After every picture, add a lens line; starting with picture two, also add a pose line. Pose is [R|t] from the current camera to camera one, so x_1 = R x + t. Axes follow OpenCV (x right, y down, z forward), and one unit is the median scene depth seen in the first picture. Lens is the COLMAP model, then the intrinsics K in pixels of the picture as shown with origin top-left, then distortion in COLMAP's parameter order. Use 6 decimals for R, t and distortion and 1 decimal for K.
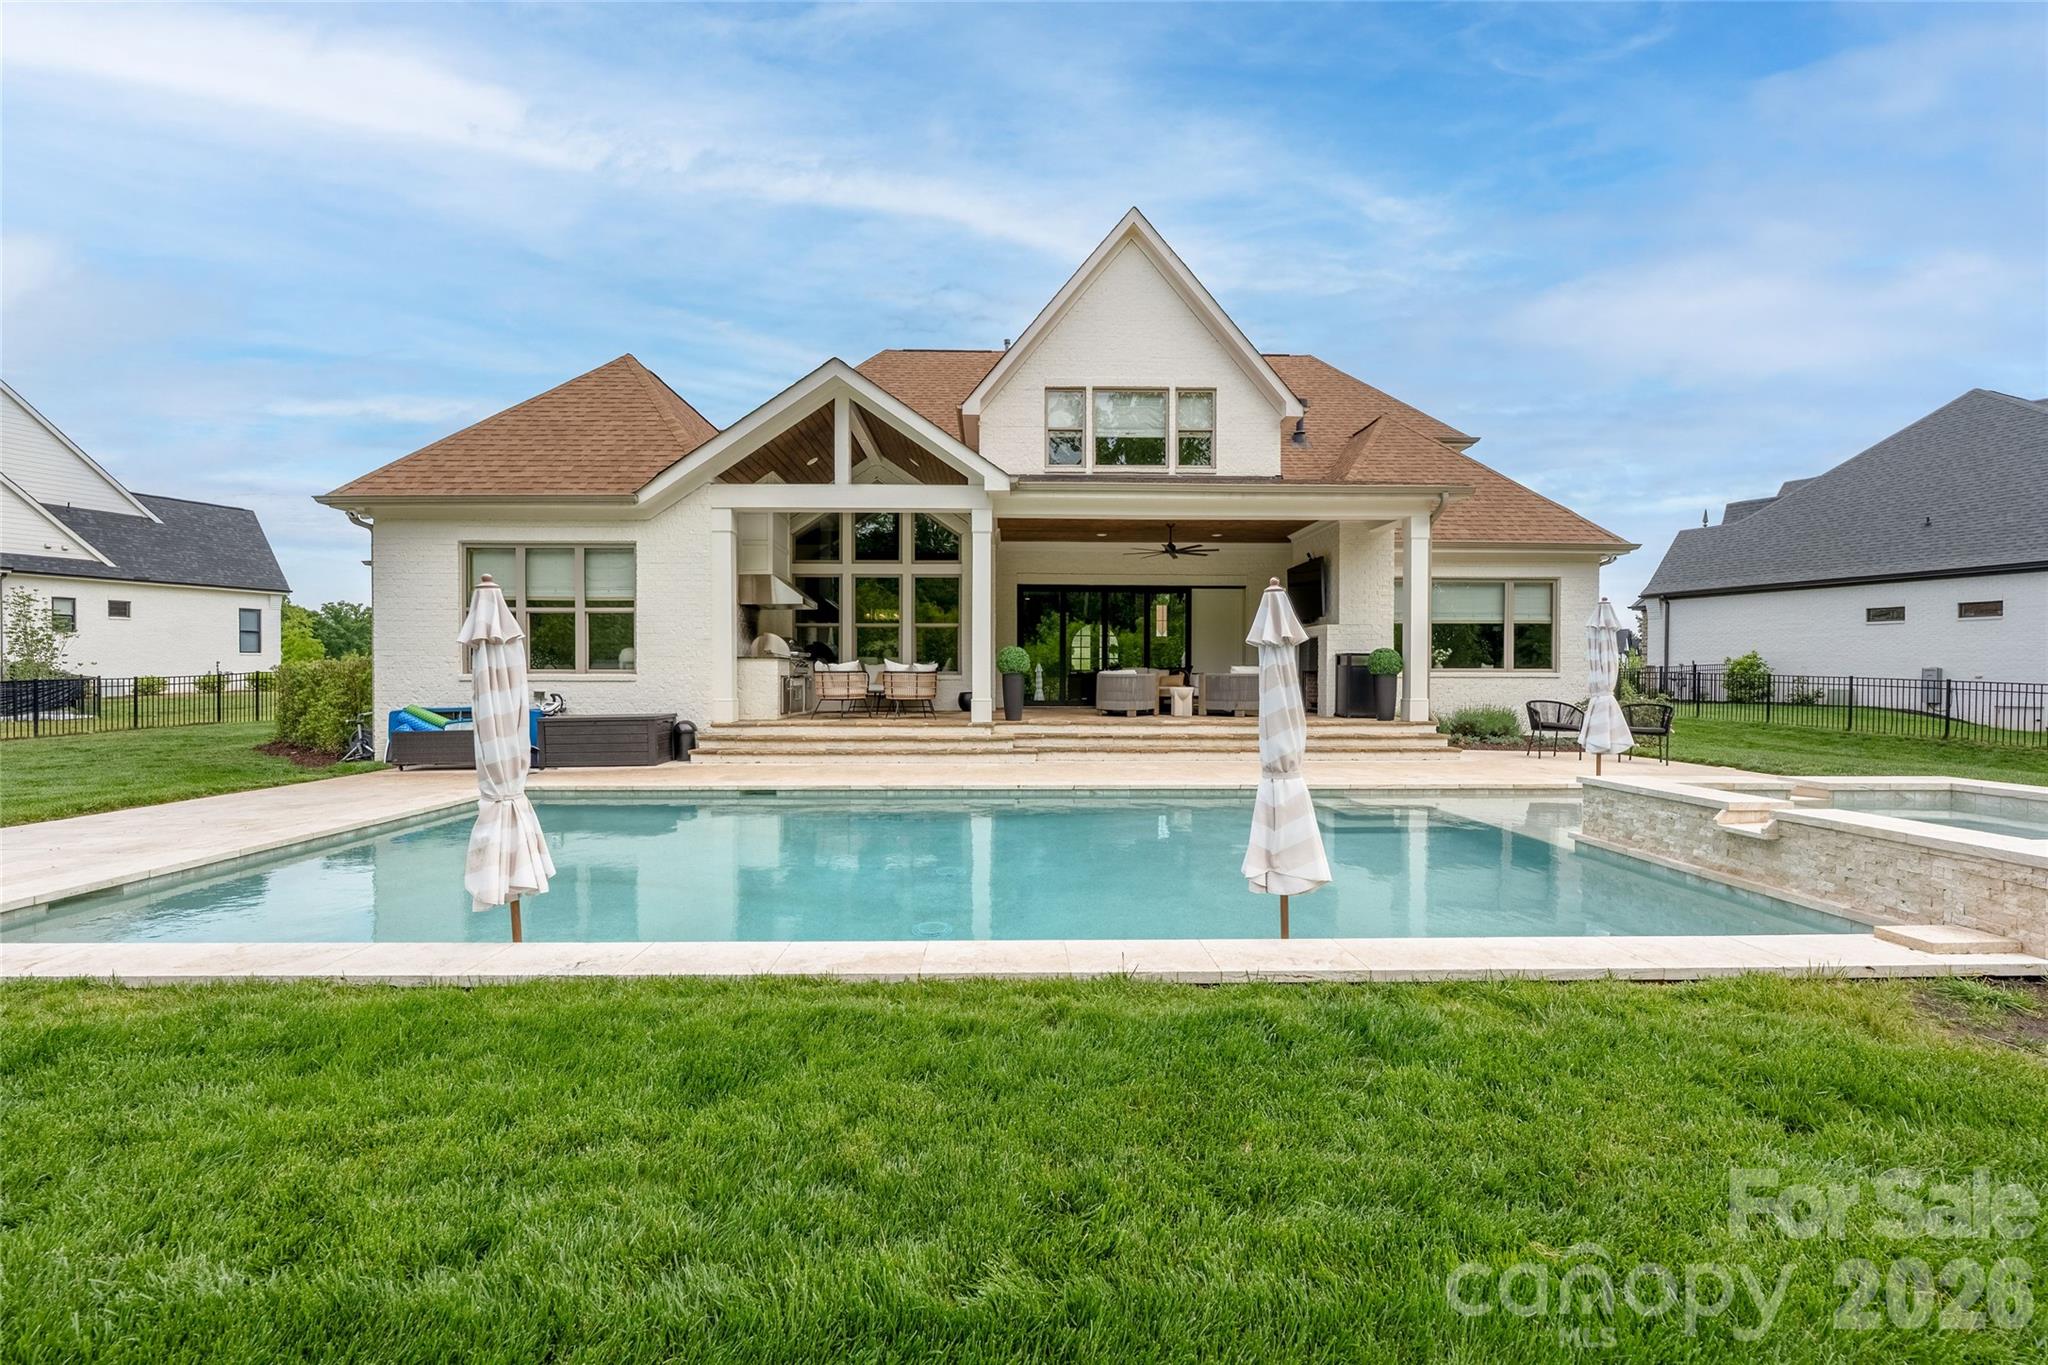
lens RADIAL K [[808.5, 0, 1015.0], [0, 808.5, 689.6], [0, 0, 1]] dist [-0.002775, -0.000271]
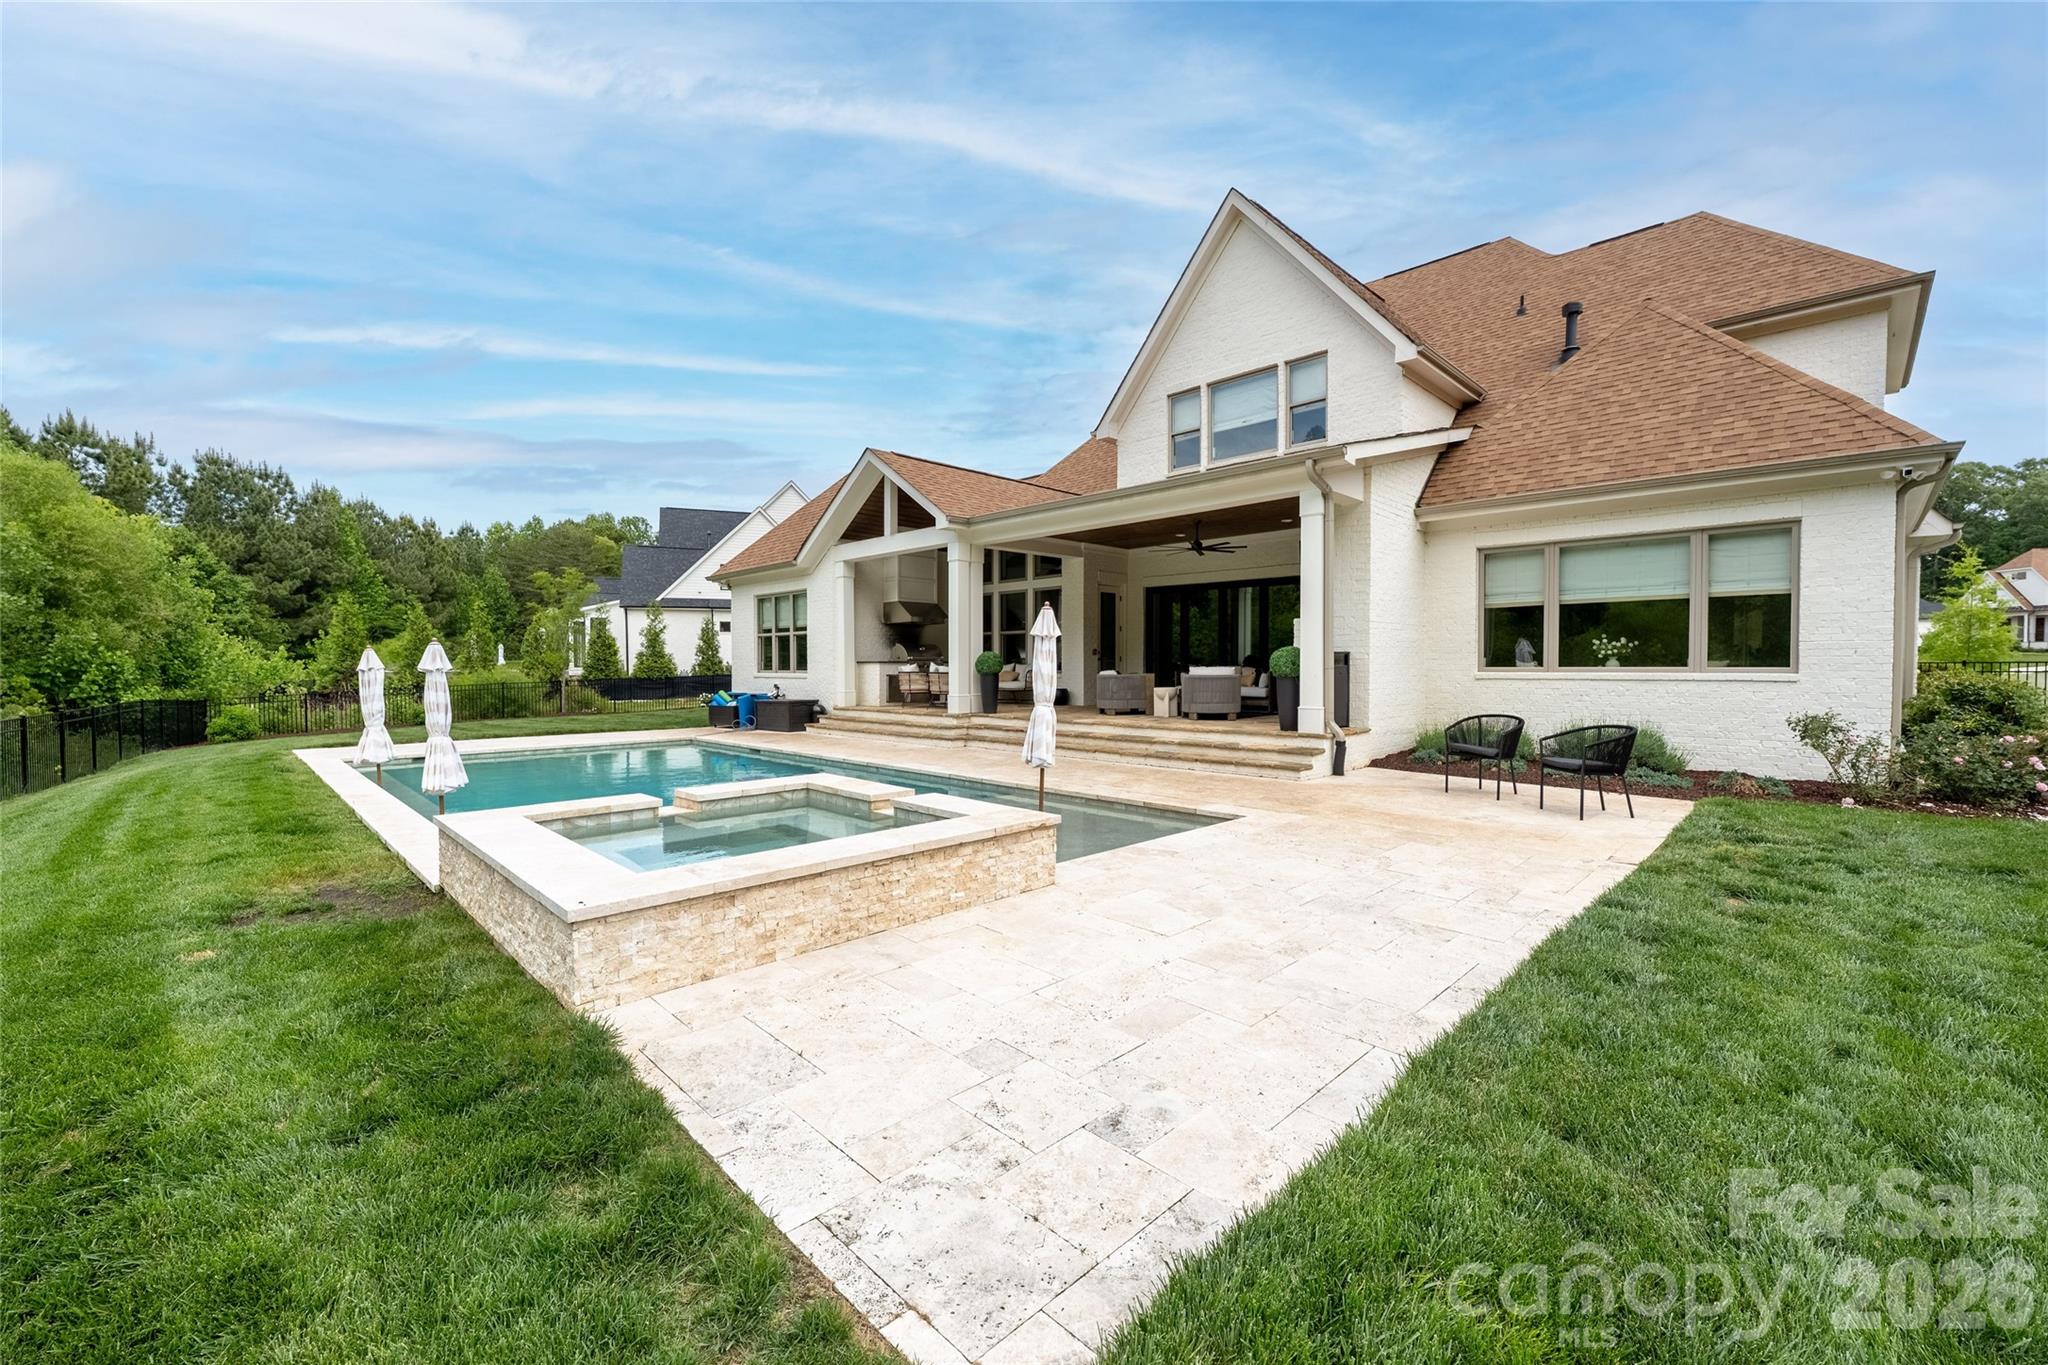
lens RADIAL K [[808.5, 0, 1012.3], [0, 808.5, 669.9], [0, 0, 1]] dist [-0.002775, -0.000271]
pose [[0.691804, 0.001424, -0.722084, 0.701426], [-0.009588, 0.999928, -0.007215, -0.014298], [0.722021, 0.011914, 0.691768, 0.157030]]
